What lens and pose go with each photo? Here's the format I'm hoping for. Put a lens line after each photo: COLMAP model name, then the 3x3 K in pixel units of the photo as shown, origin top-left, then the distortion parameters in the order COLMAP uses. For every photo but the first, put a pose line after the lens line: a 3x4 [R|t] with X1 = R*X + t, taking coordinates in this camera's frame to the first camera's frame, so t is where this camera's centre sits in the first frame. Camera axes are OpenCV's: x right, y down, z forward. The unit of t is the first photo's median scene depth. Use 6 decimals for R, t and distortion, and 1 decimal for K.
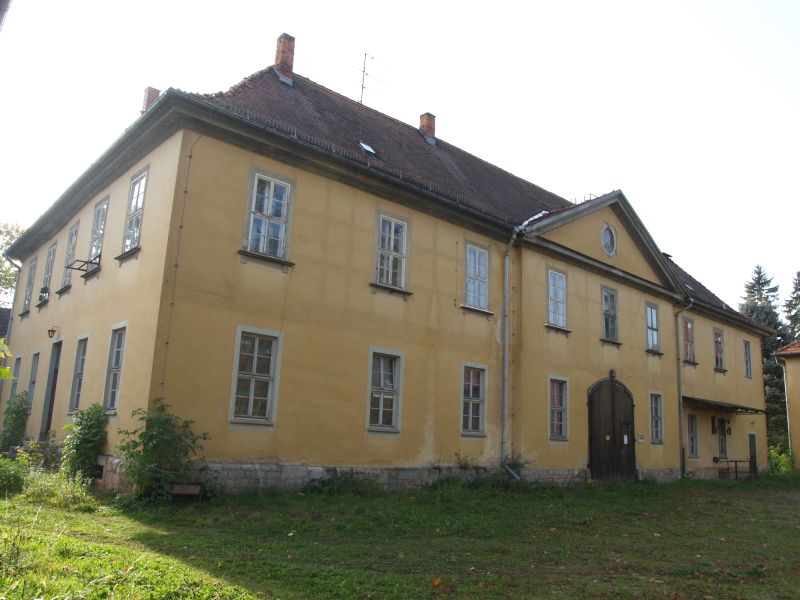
lens RADIAL K [[669.0, 0, 400.0], [0, 669.0, 300.0], [0, 0, 1]] dist [-0.072681, -0.002432]
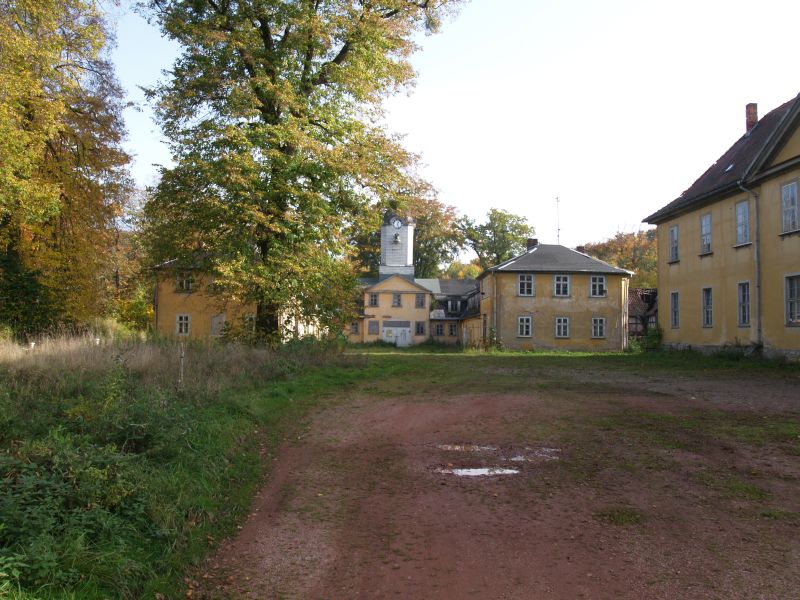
lens RADIAL K [[669.0, 0, 400.0], [0, 669.0, 300.0], [0, 0, 1]] dist [-0.072681, -0.002432]
pose [[-0.690277, -0.082568, -0.718819, 1.742972], [0.108028, 0.970571, -0.215224, 0.378919], [0.715435, -0.226217, -0.661043, 1.424863]]
